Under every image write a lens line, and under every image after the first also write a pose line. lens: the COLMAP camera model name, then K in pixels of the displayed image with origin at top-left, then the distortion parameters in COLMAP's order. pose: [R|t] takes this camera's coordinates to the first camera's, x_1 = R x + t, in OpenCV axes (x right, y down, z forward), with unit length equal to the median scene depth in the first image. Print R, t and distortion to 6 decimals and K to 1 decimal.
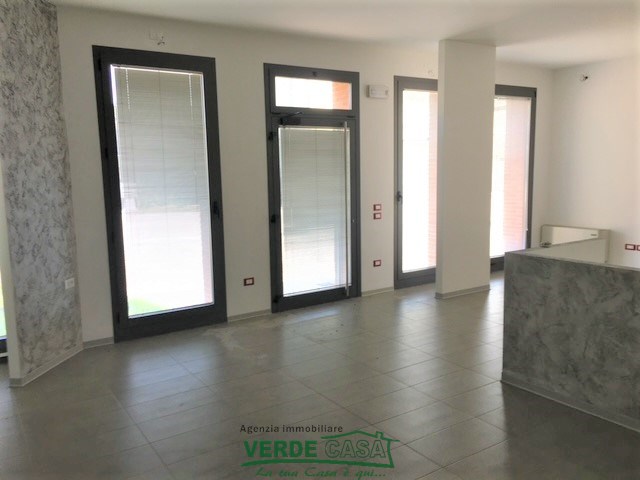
lens RADIAL K [[547.0, 0, 324.3], [0, 547.0, 238.4], [0, 0, 1]] dist [0.033358, -0.036892]
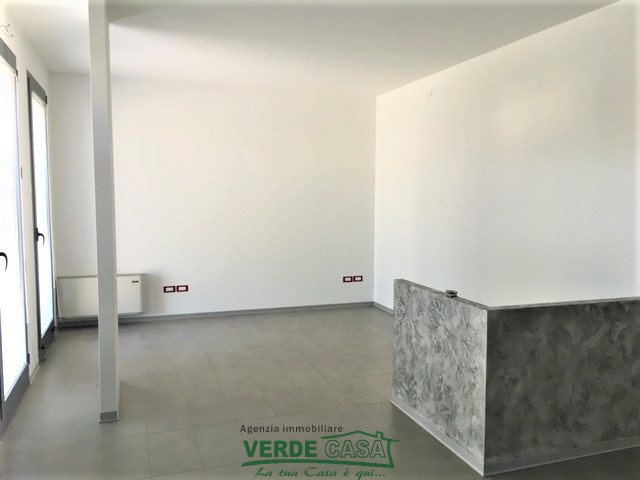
lens RADIAL K [[547.0, 0, 319.4], [0, 547.0, 238.4], [0, 0, 1]] dist [0.033358, -0.036892]
pose [[0.279096, -0.059711, 0.958405, -0.542882], [0.117250, 0.992716, 0.027705, -0.142789], [-0.953078, 0.104641, 0.284065, 1.108350]]
